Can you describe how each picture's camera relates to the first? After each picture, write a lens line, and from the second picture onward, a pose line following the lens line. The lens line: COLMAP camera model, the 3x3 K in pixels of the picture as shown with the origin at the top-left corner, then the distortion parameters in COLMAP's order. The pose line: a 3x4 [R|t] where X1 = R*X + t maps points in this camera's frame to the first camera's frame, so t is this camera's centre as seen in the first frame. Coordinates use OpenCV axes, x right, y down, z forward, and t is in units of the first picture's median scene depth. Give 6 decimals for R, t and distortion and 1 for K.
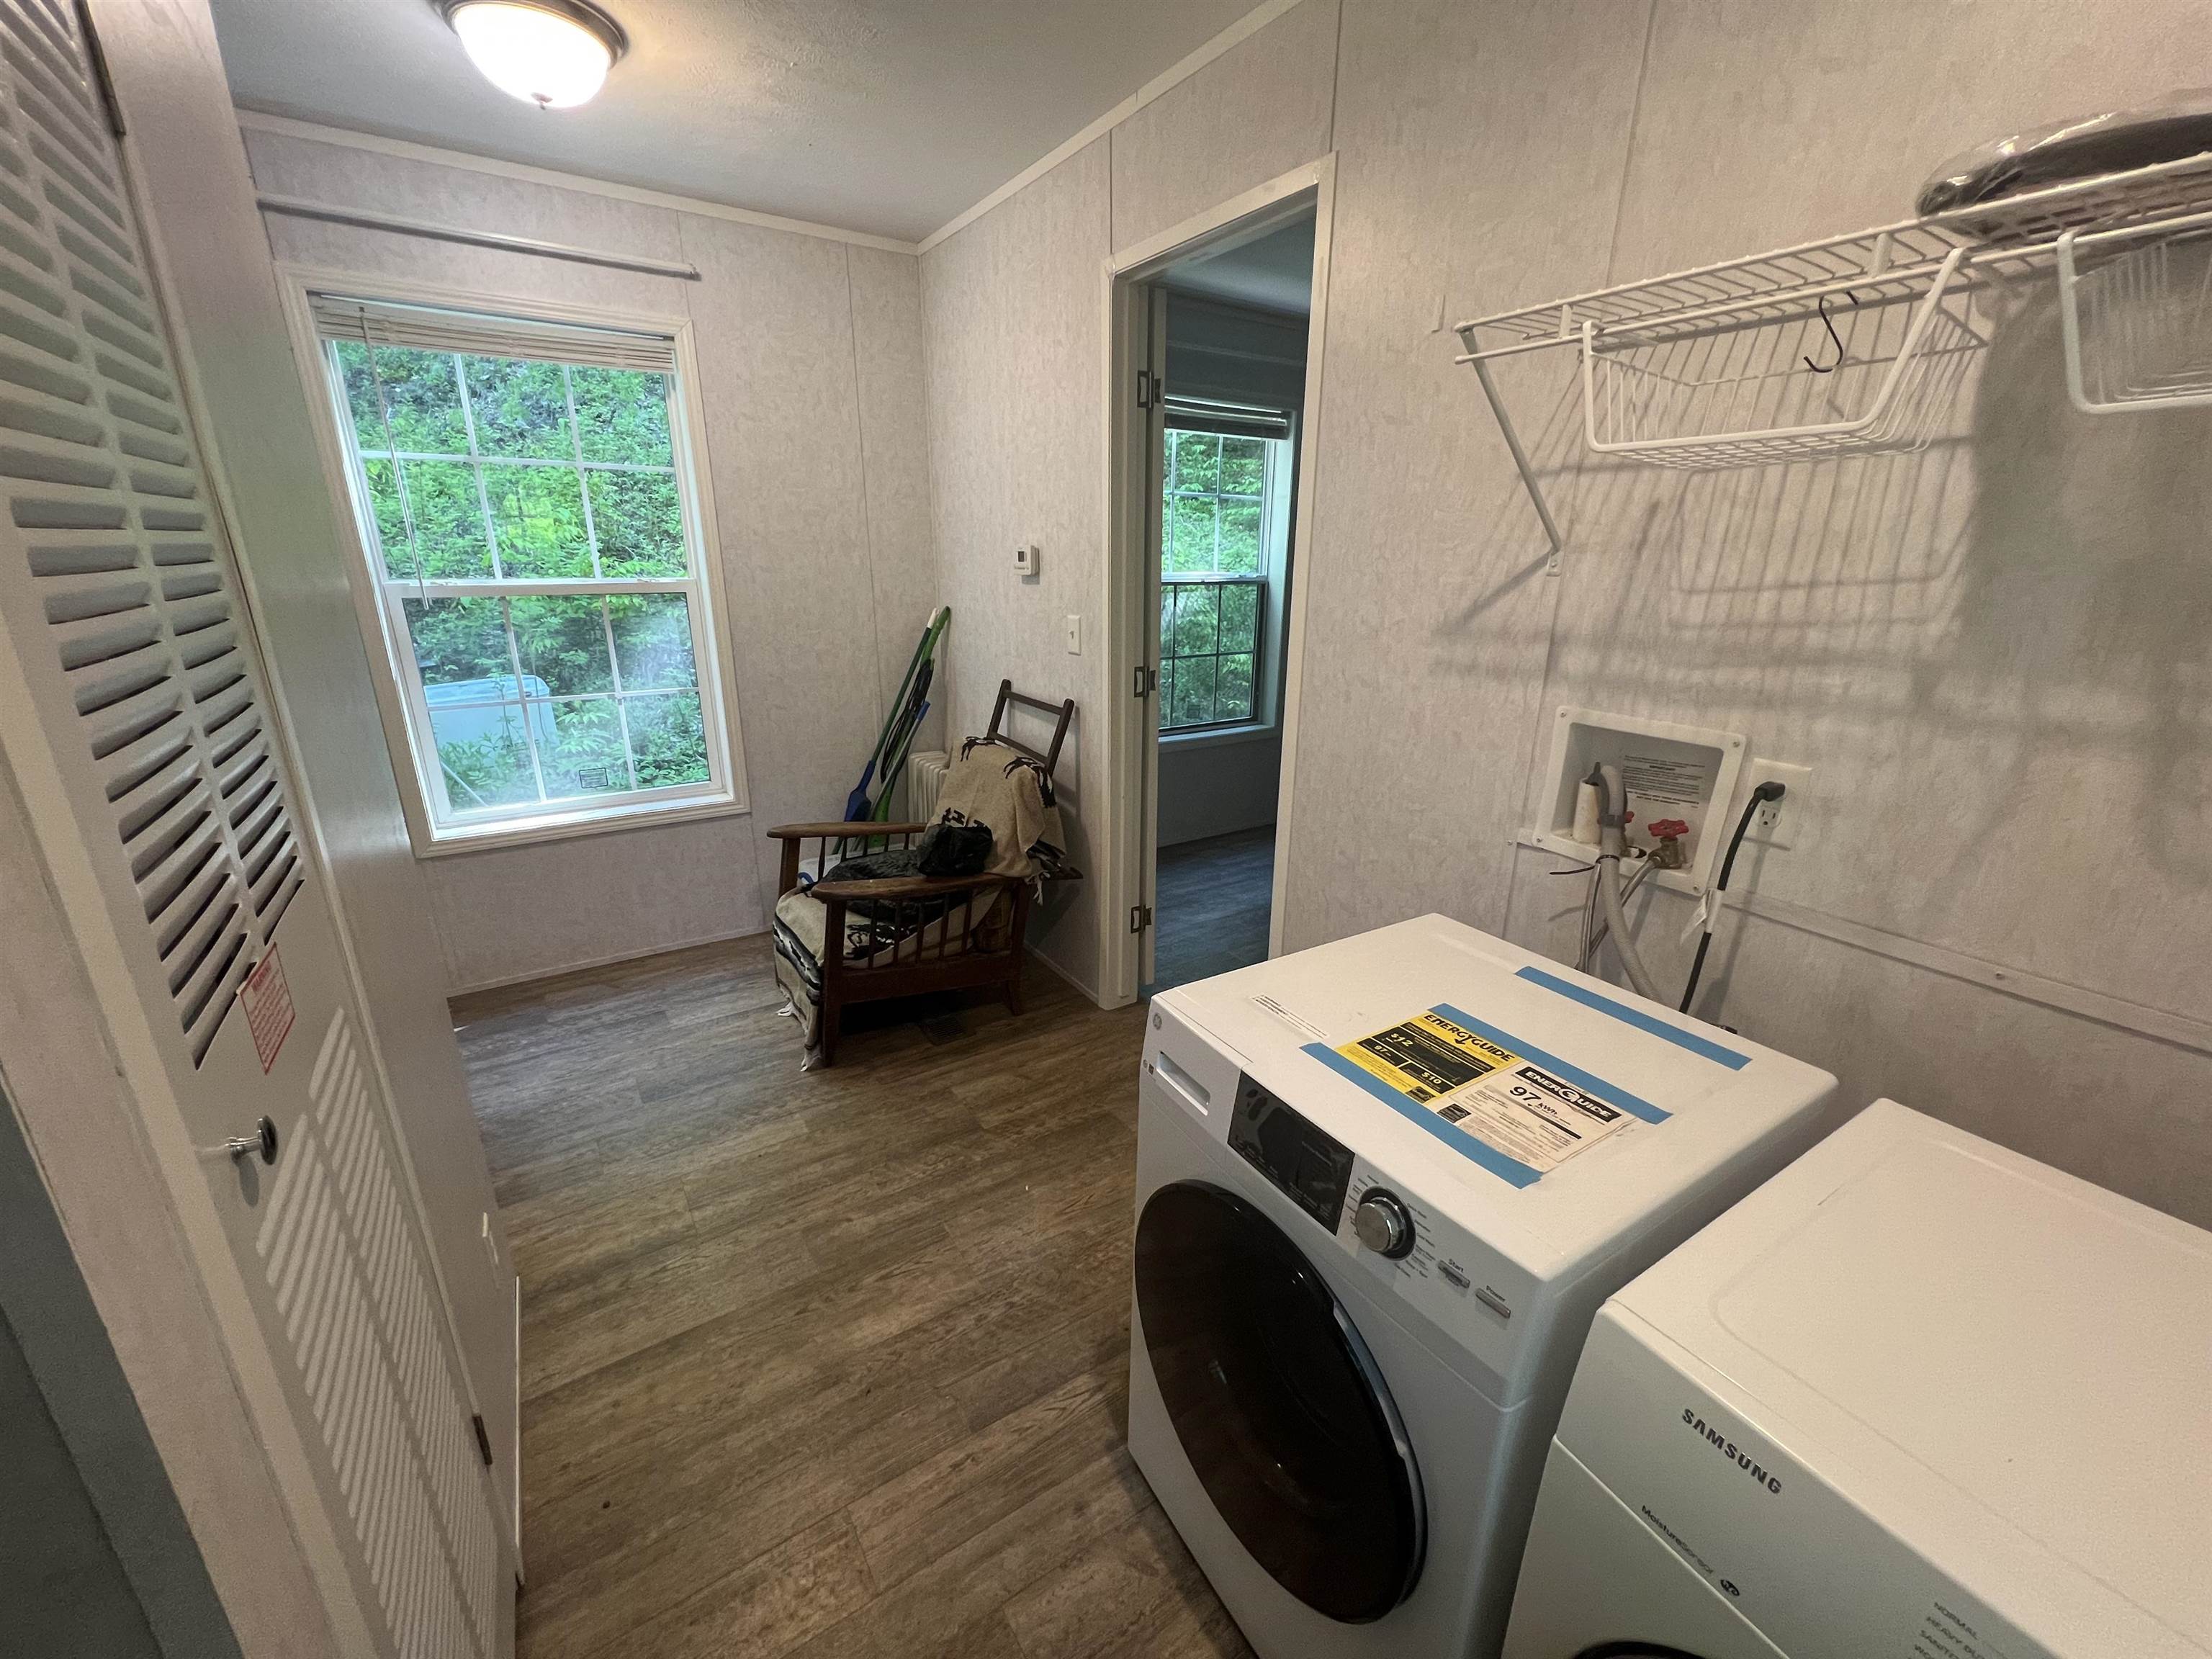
lens RADIAL K [[887.4, 0, 1102.5], [0, 887.4, 832.9], [0, 0, 1]] dist [-0.002239, -0.000135]
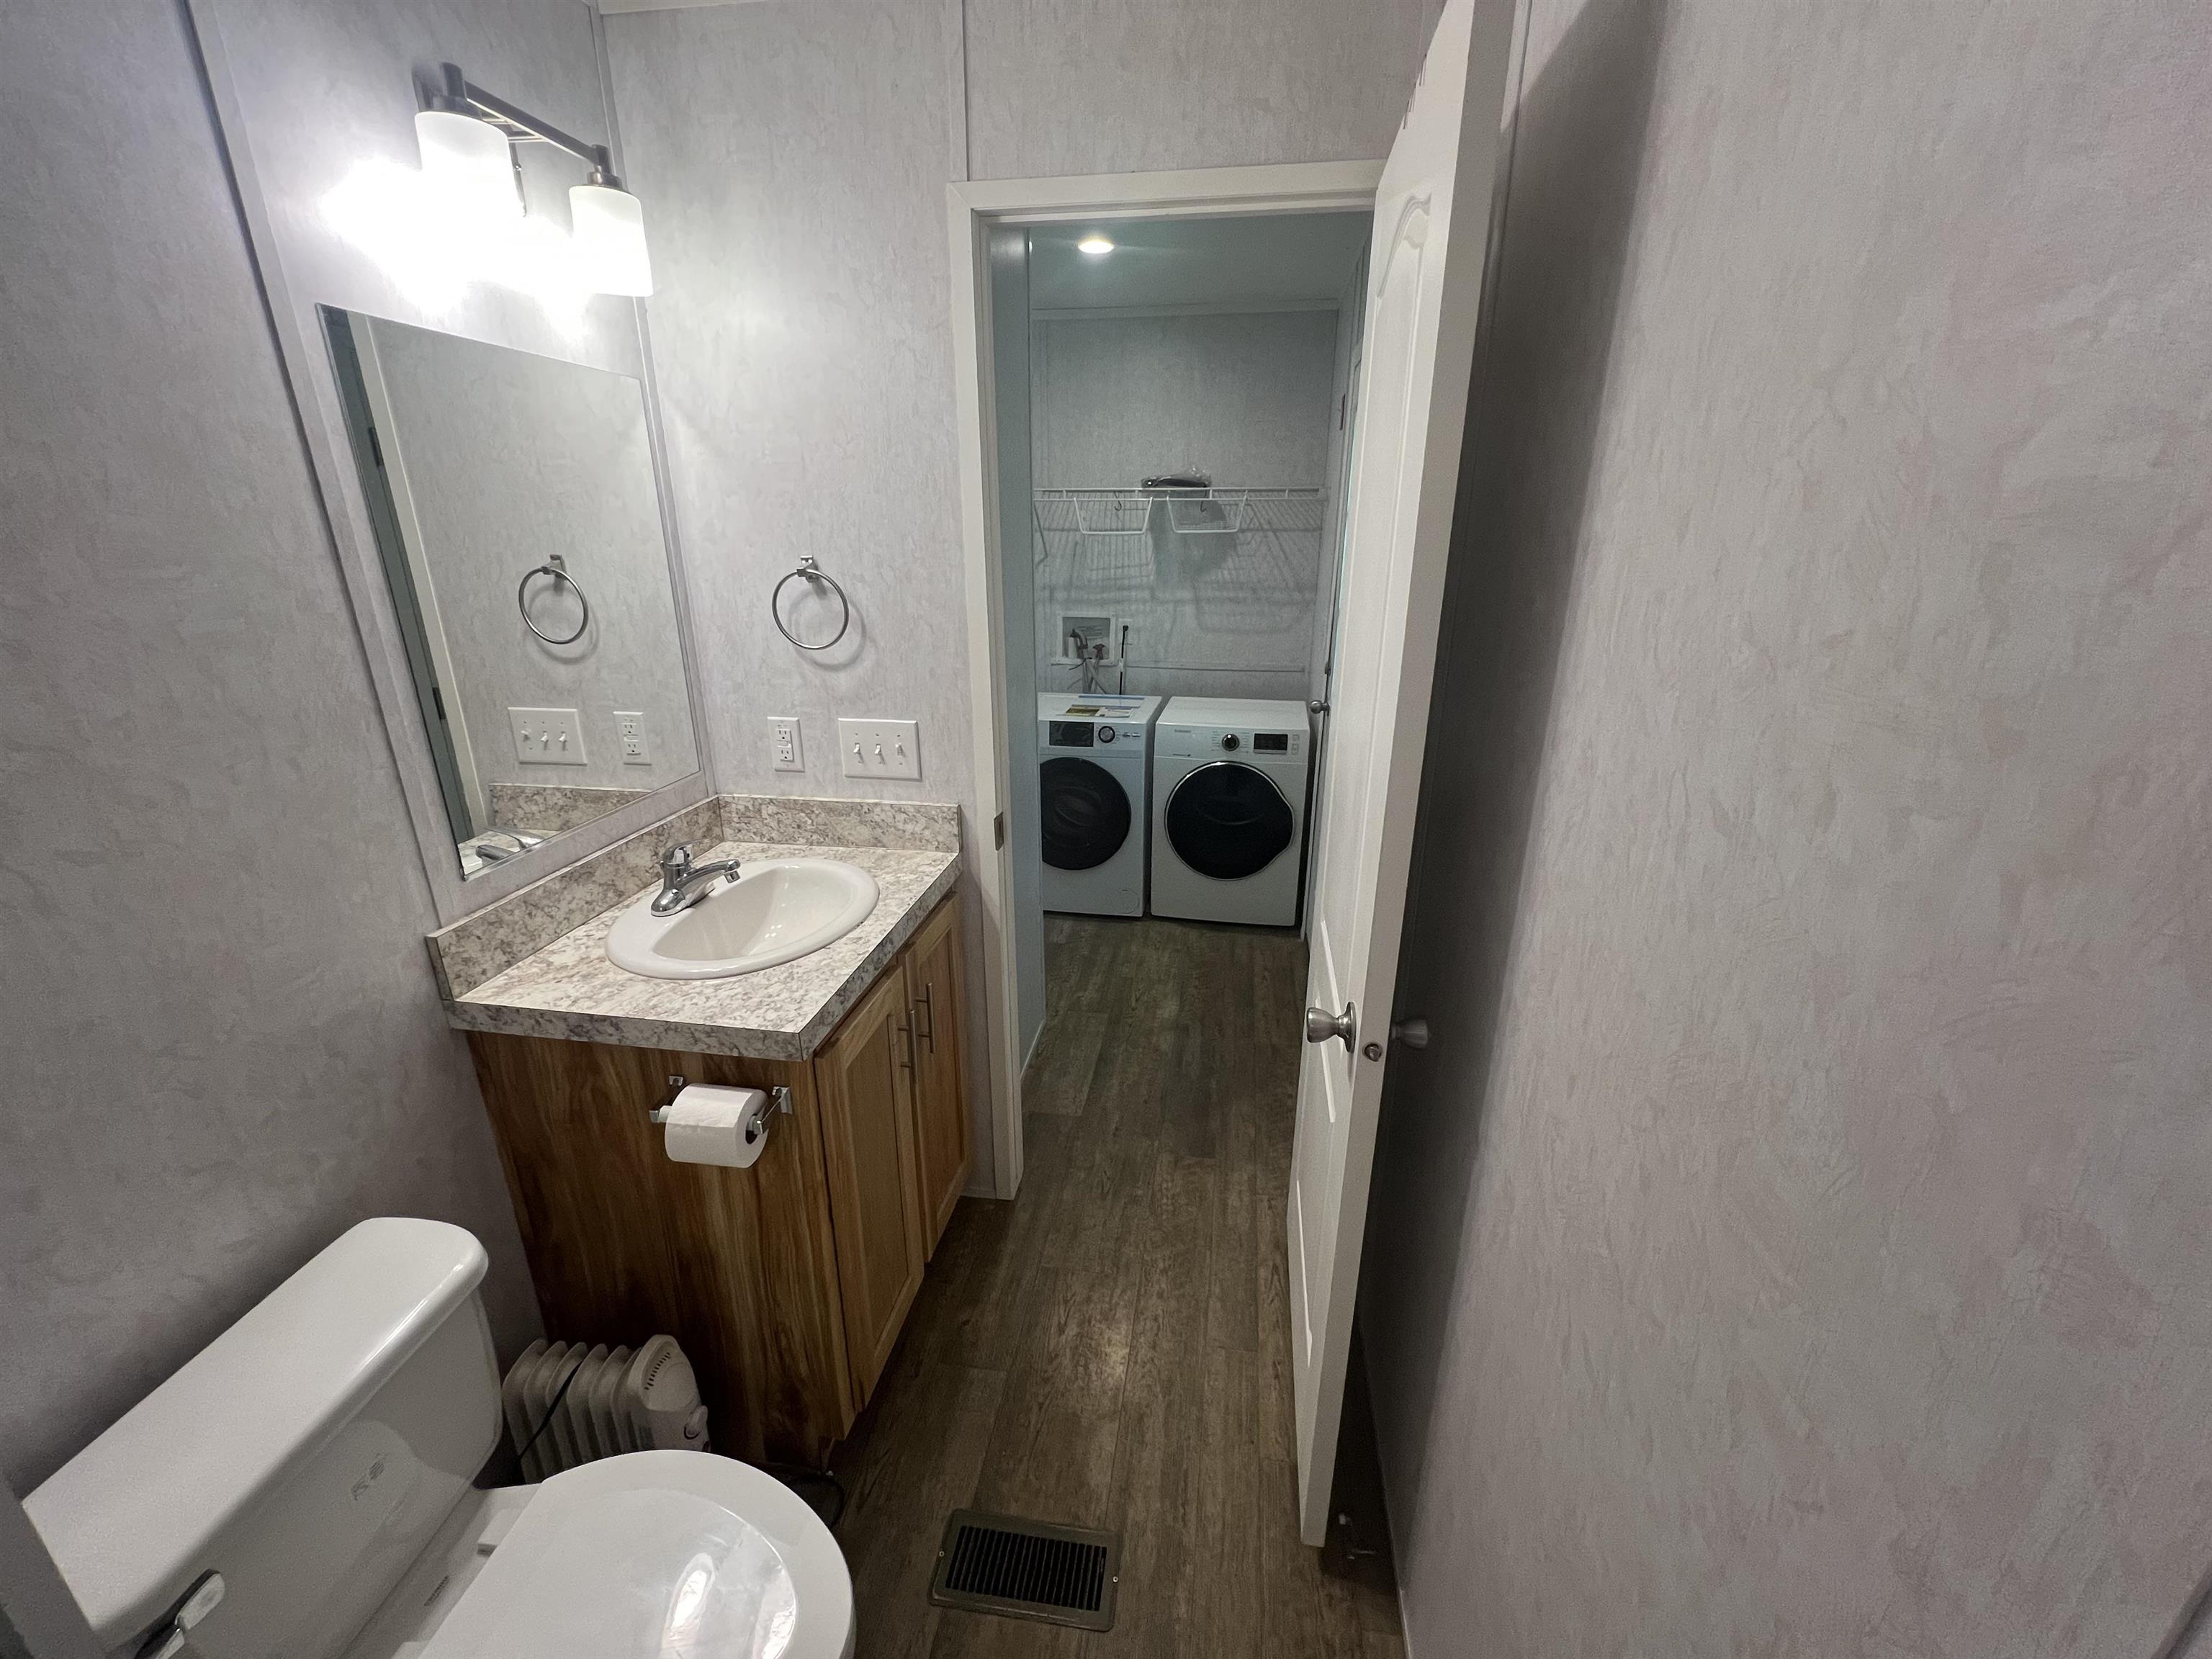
lens RADIAL K [[887.4, 0, 1105.9], [0, 887.4, 837.7], [0, 0, 1]] dist [-0.002239, -0.000135]
pose [[0.661577, -0.248821, 0.707392, -1.883175], [0.232421, 0.964928, 0.122040, 0.293686], [-0.712949, 0.083674, 0.696206, -1.235978]]
